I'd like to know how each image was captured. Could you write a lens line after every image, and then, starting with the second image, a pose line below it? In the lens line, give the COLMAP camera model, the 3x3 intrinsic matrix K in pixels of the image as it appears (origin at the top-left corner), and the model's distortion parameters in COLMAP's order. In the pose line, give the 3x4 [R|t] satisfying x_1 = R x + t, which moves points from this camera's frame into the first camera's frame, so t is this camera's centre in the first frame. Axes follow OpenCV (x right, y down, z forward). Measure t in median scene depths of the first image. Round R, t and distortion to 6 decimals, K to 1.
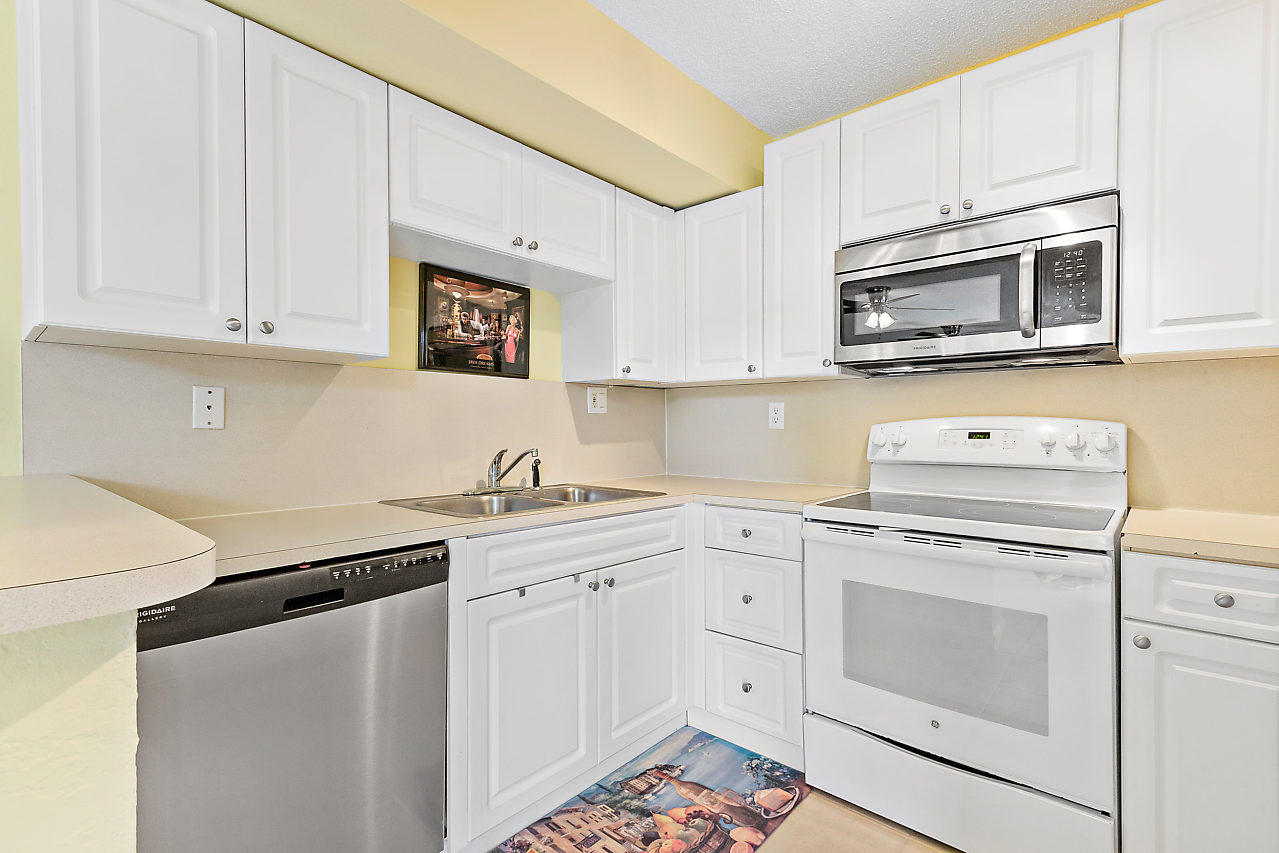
lens RADIAL K [[587.8, 0, 637.2], [0, 587.8, 430.4], [0, 0, 1]] dist [0.012805, -0.000053]
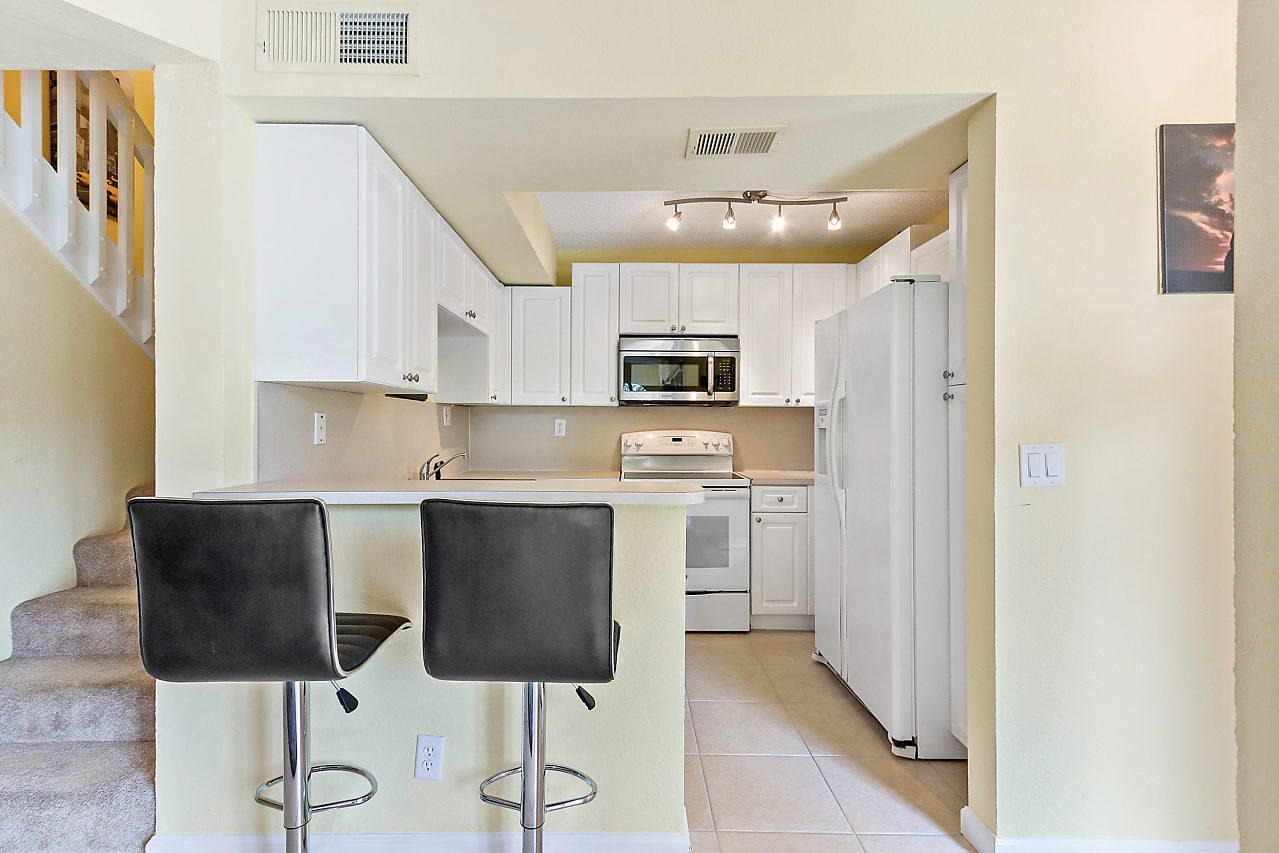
lens RADIAL K [[587.8, 0, 637.4], [0, 587.8, 425.4], [0, 0, 1]] dist [0.012805, -0.000053]
pose [[0.733752, 0.003117, 0.679411, -0.945414], [0.000533, 0.999987, -0.005164, -0.032540], [-0.679418, 0.004151, 0.733740, -0.389254]]
